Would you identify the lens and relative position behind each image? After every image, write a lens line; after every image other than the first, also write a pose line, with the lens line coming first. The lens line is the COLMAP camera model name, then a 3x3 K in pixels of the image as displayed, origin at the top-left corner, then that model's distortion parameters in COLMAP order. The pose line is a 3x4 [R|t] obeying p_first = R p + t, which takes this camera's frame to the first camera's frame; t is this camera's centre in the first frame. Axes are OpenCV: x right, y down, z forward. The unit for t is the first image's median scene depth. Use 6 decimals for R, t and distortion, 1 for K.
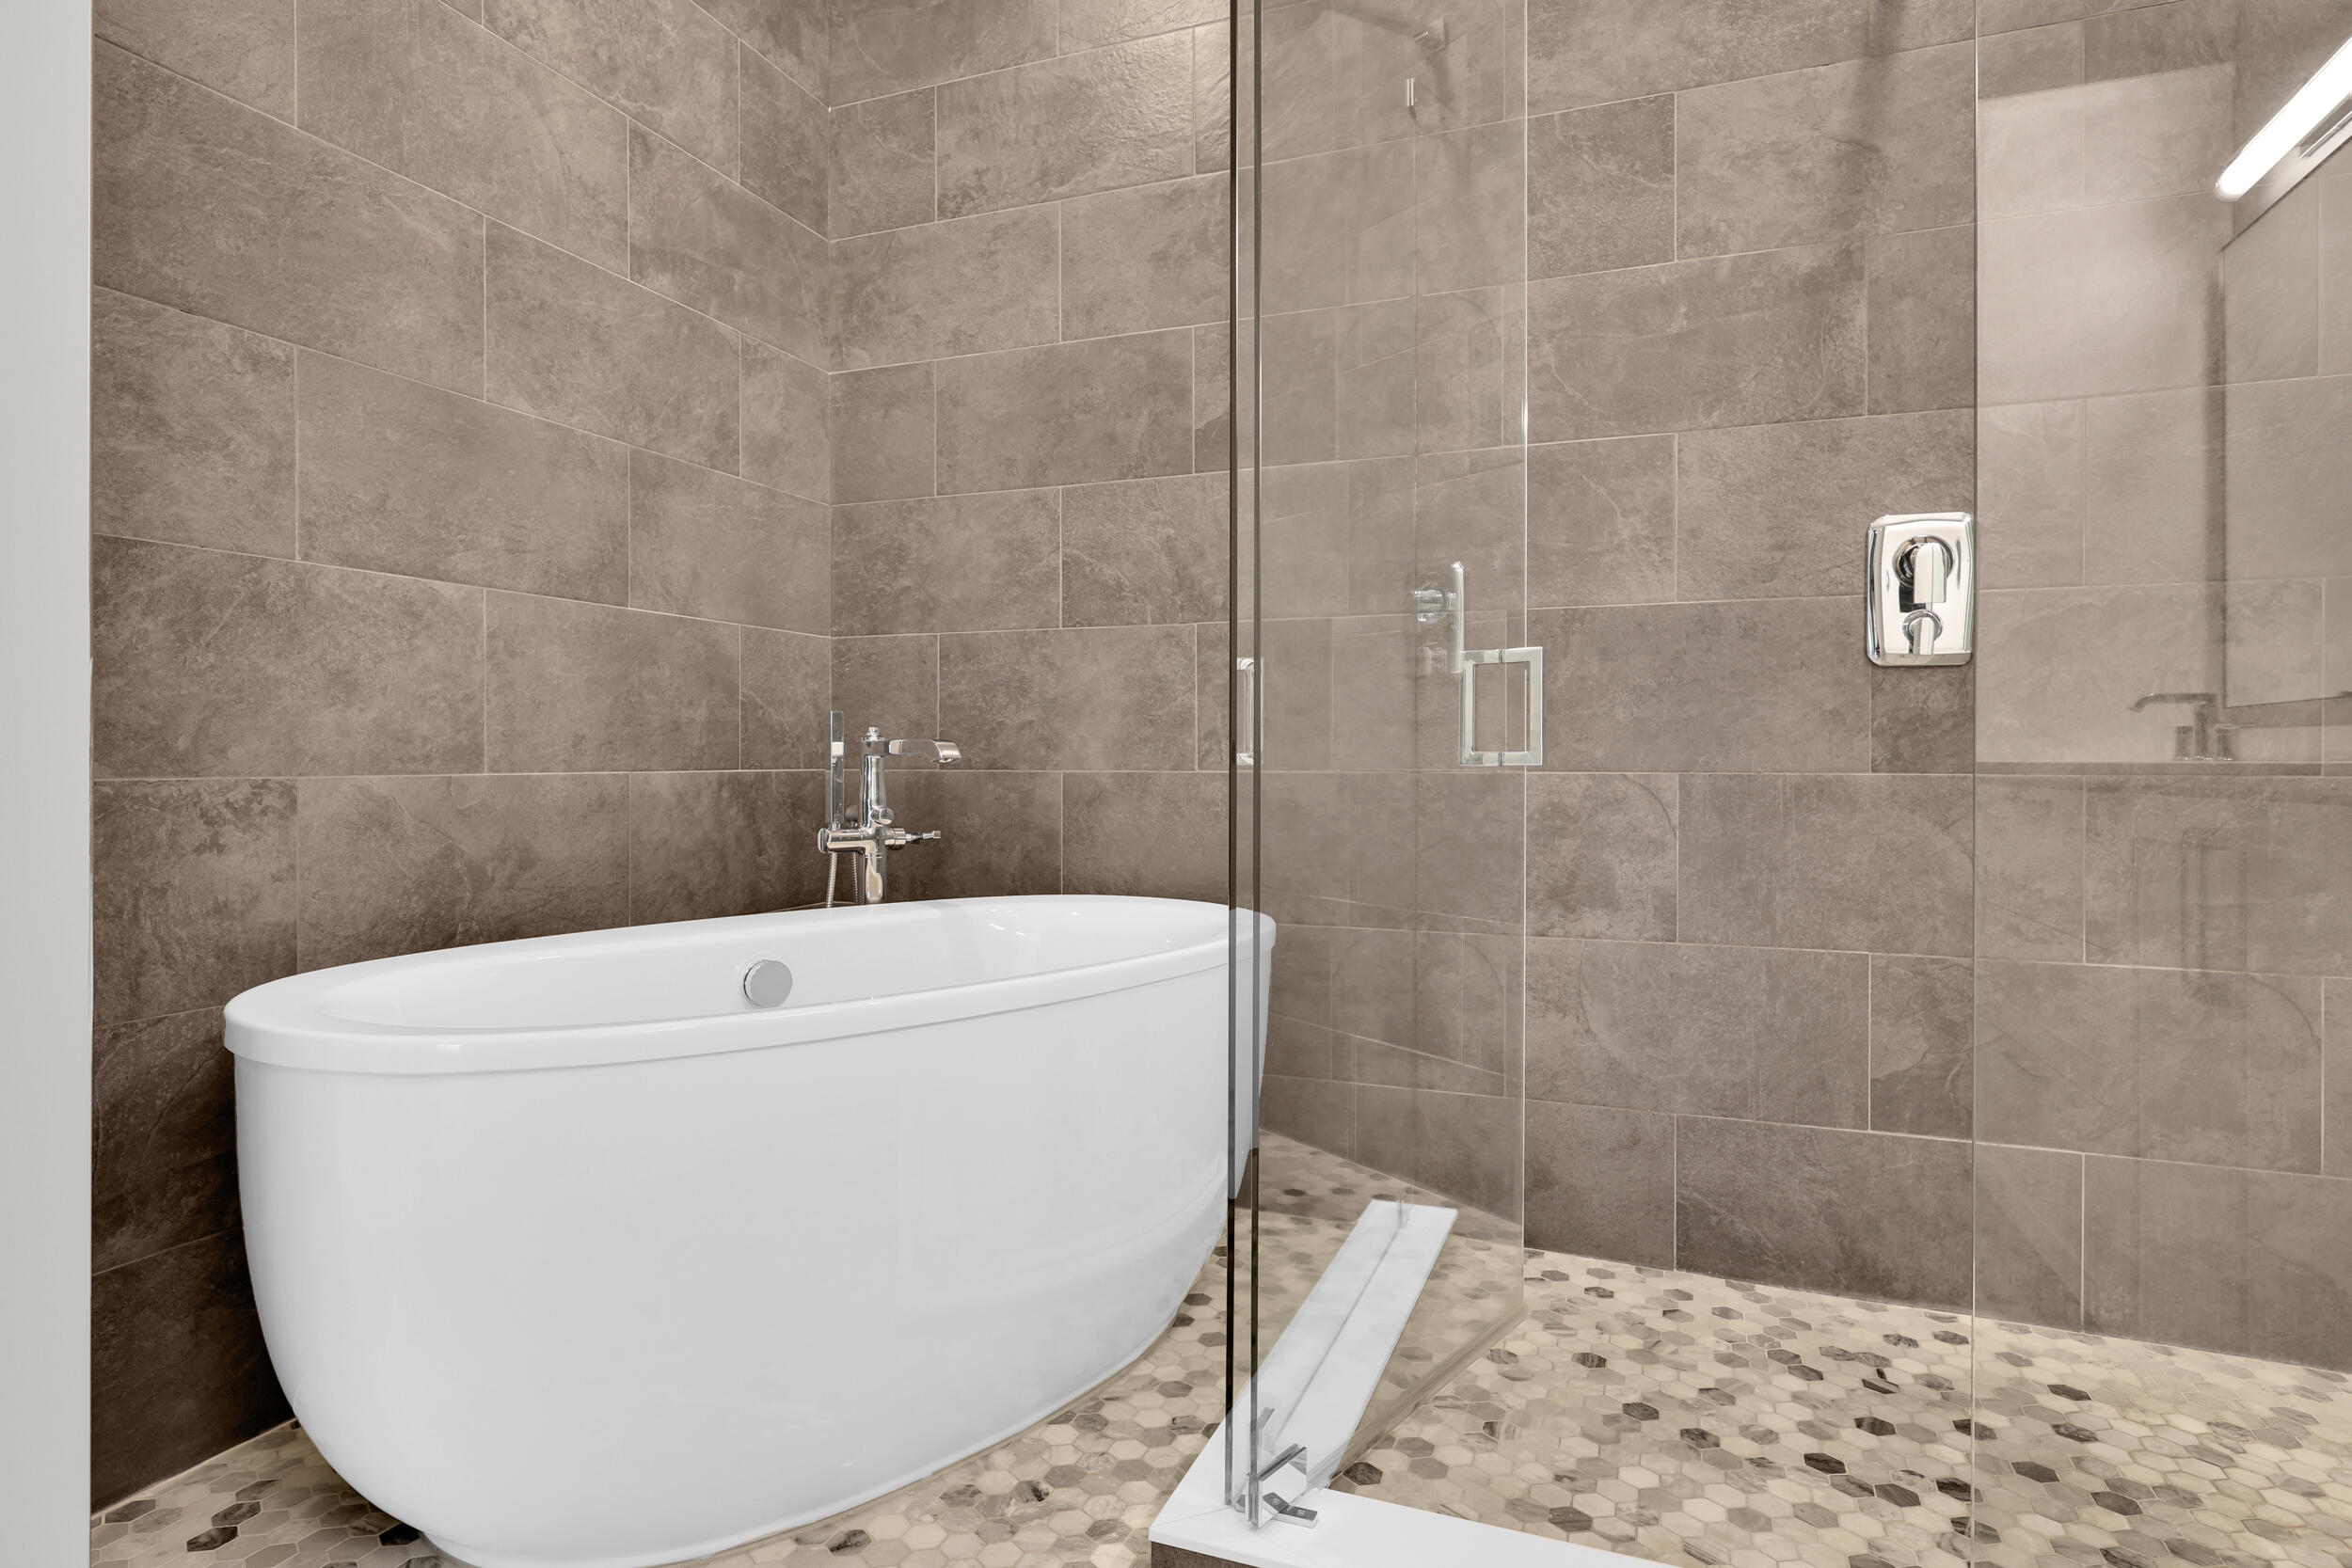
lens RADIAL K [[1280.0, 0, 1171.7], [0, 1280.0, 759.4], [0, 0, 1]] dist [0.003901, -0.001390]
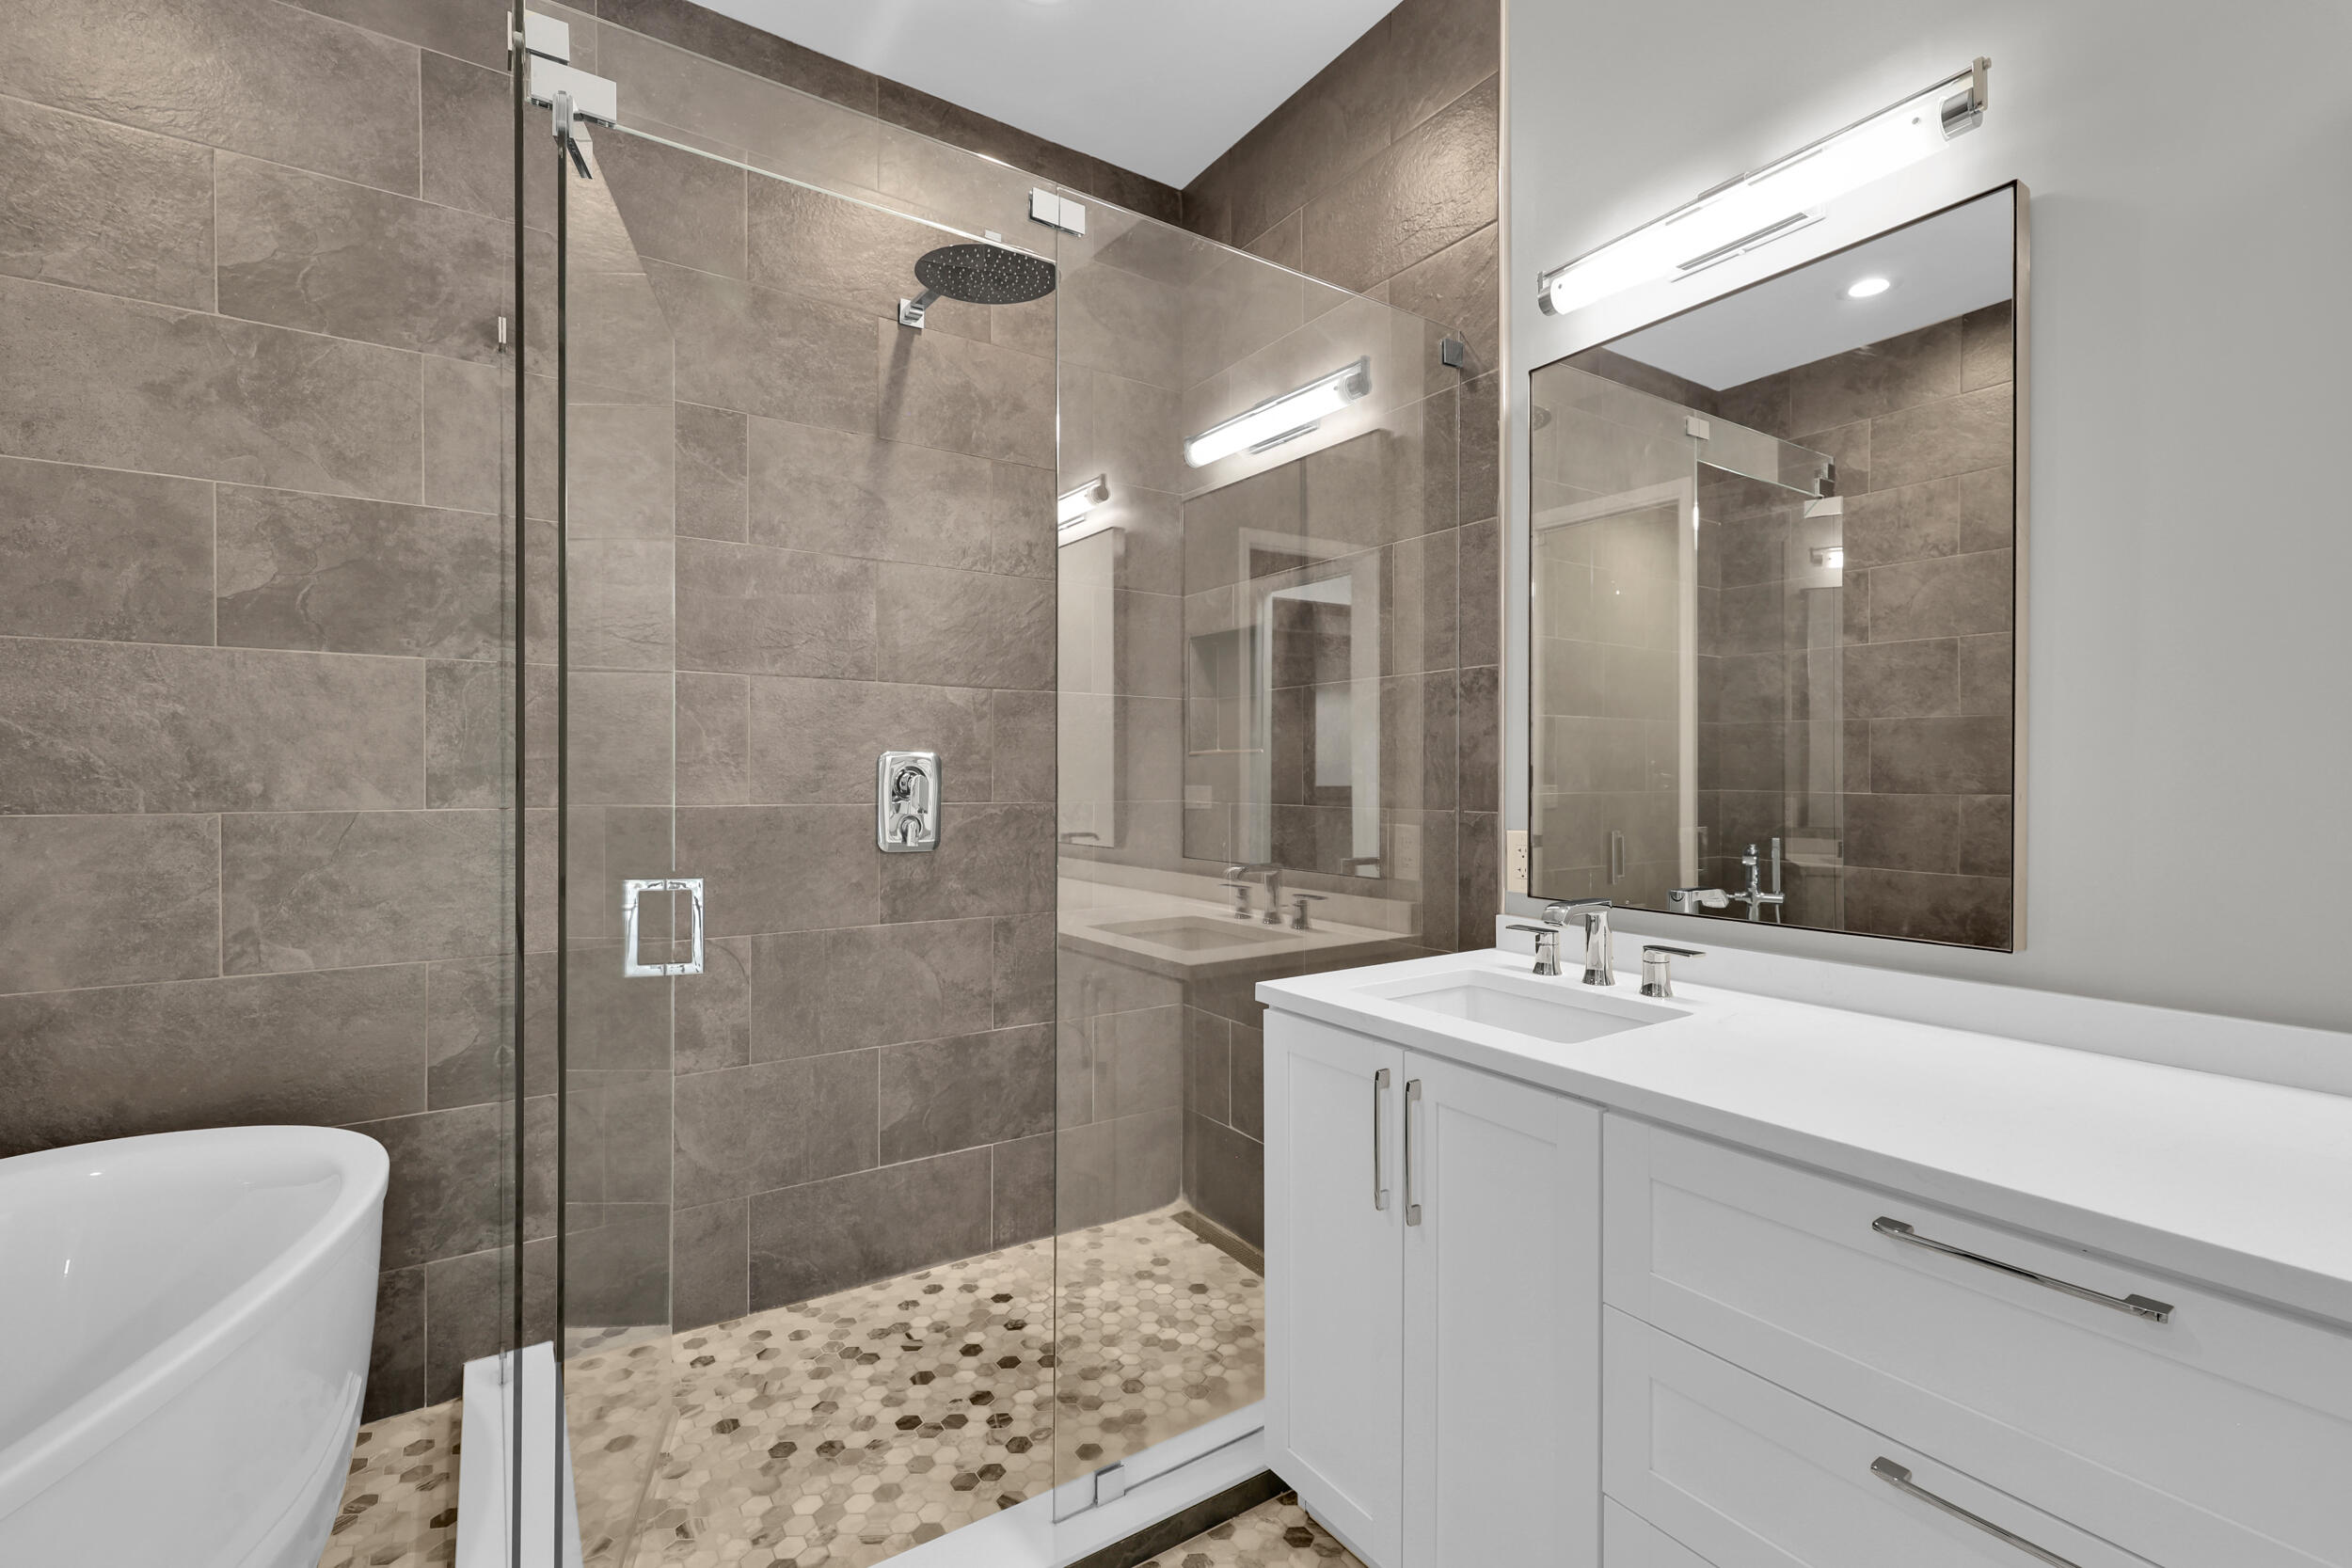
lens RADIAL K [[1027.9, 0, 1178.5], [0, 1027.9, 780.3], [0, 0, 1]] dist [0.001243, -0.000292]
pose [[0.571169, -0.002801, 0.820828, -0.221207], [-0.000651, 0.999992, 0.003866, -0.154881], [-0.820832, -0.002742, 0.571163, 0.040981]]
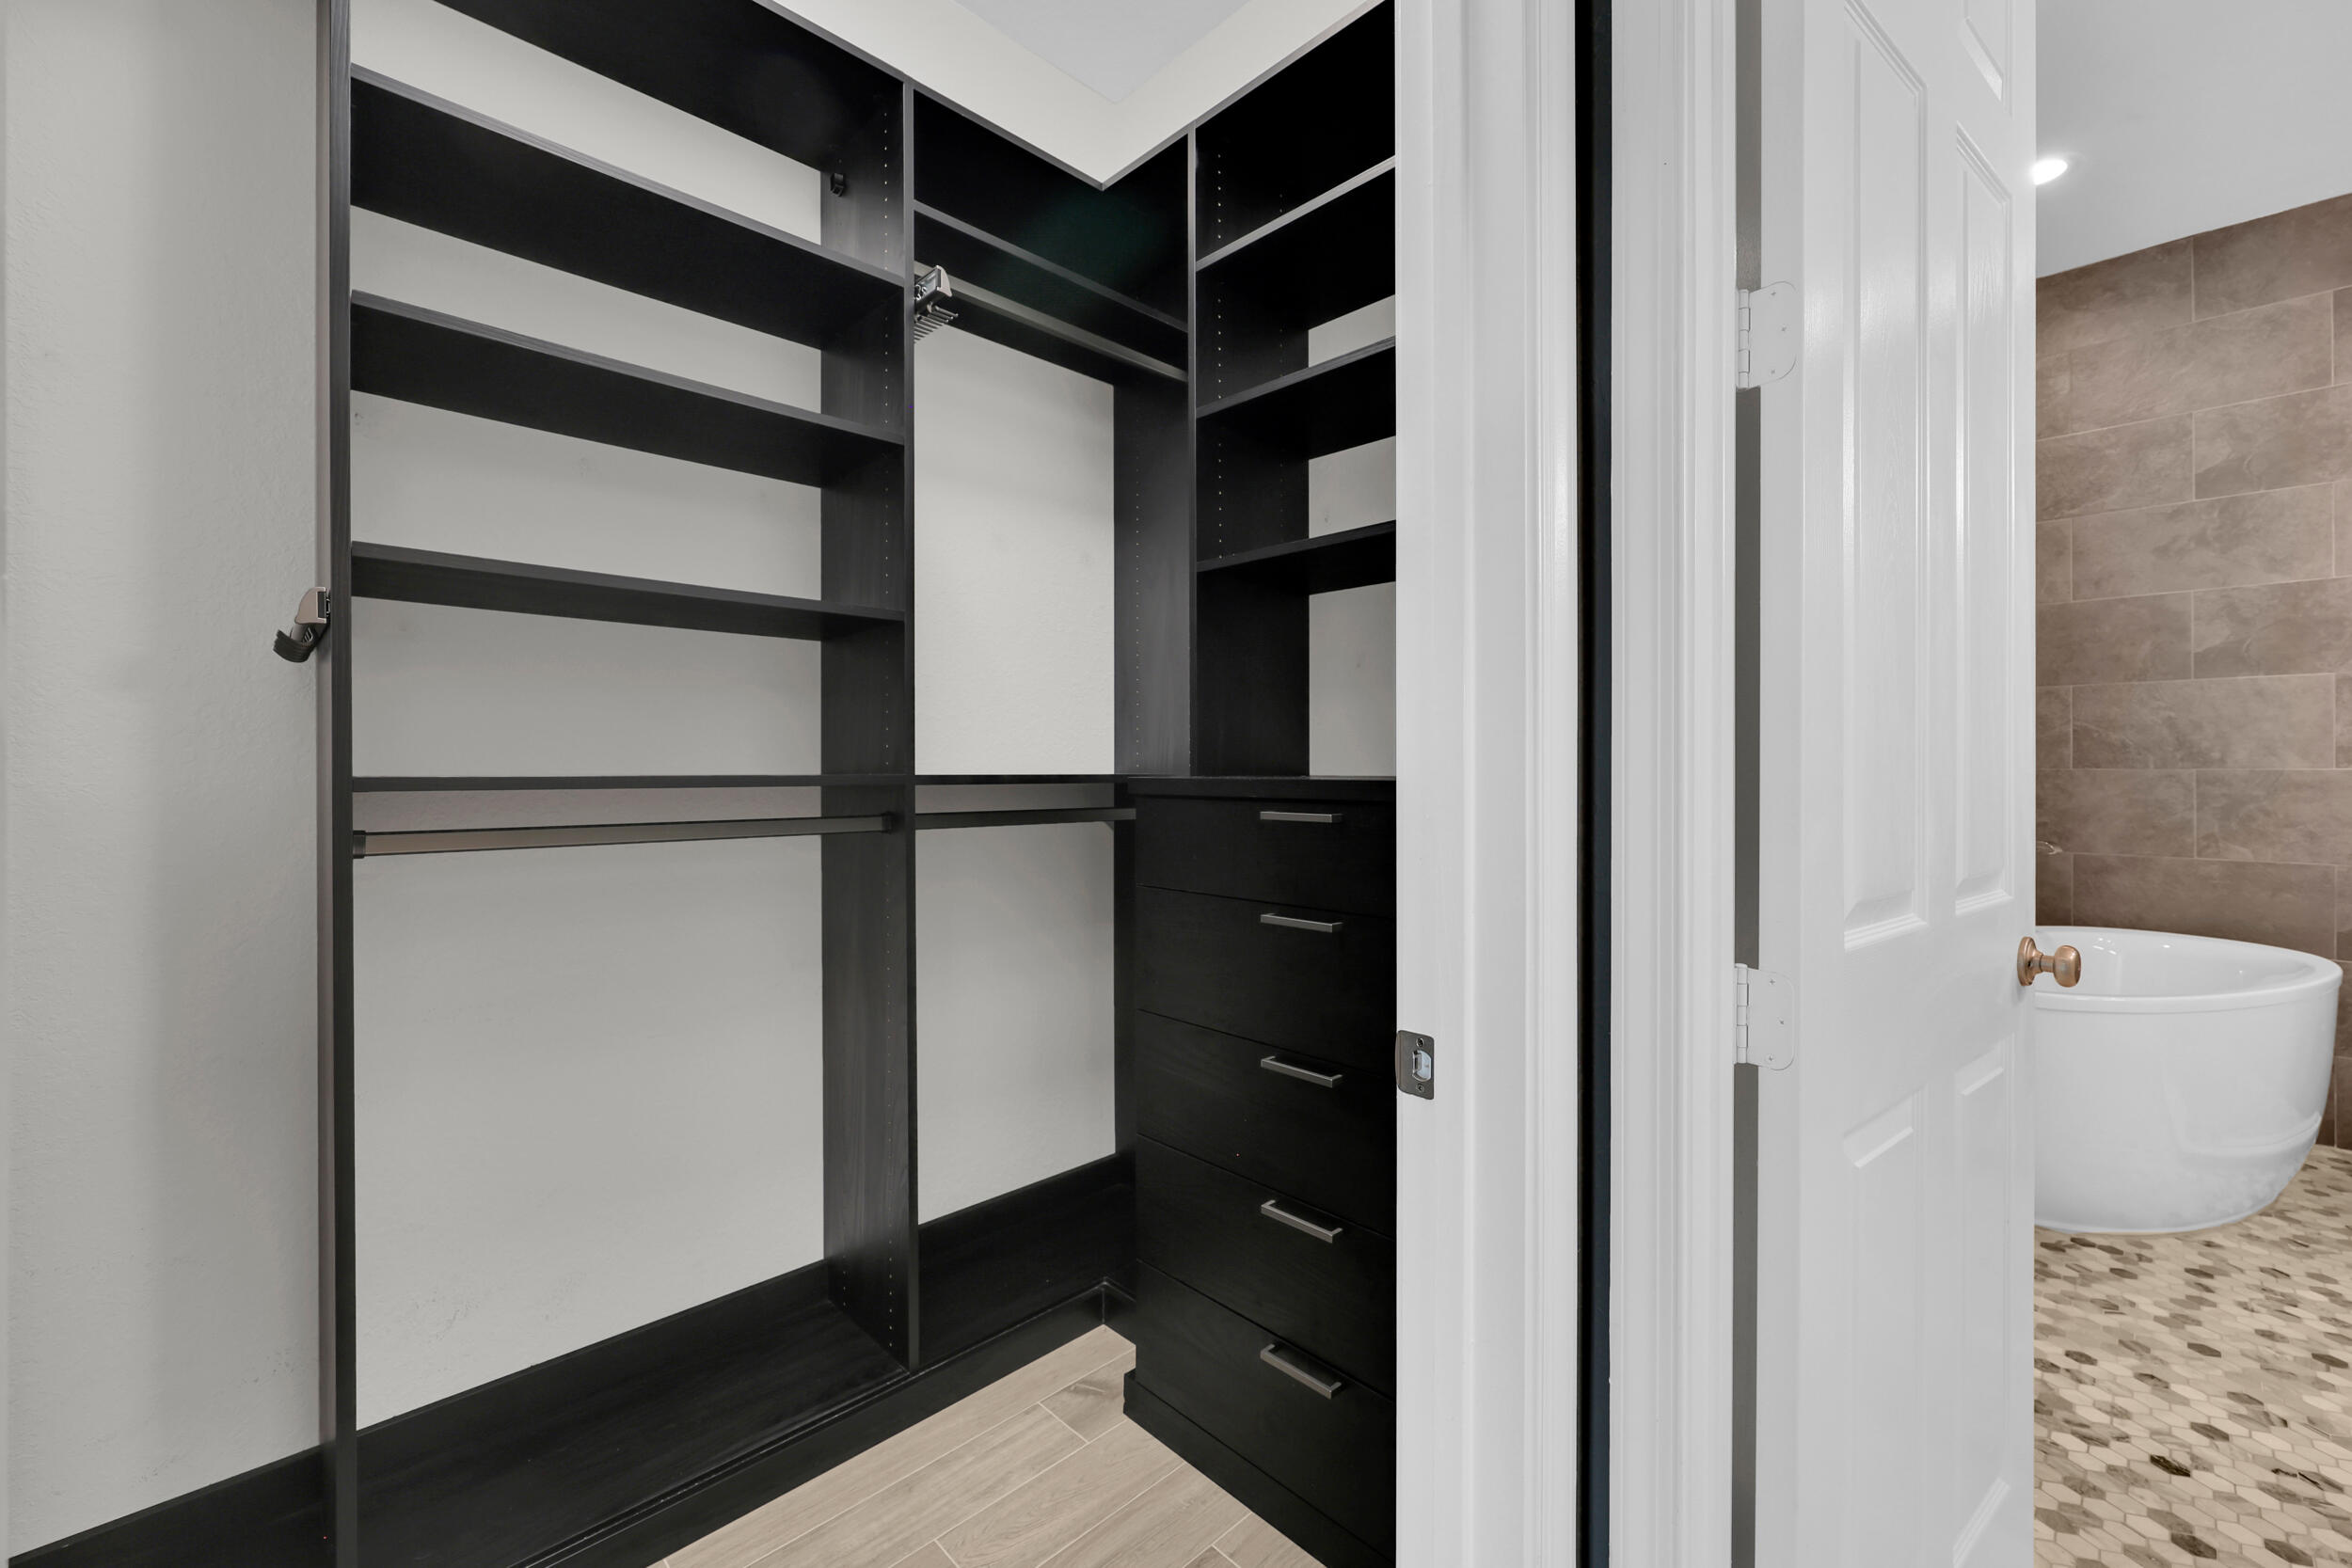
lens RADIAL K [[954.9, 0, 1184.6], [0, 954.9, 769.1], [0, 0, 1]] dist [-0.000873, 0.000425]
pose [[0.912984, -0.000162, -0.407995, -0.786215], [-0.000376, 0.999999, -0.001239, -0.121933], [0.407995, 0.001285, 0.912983, -0.779323]]
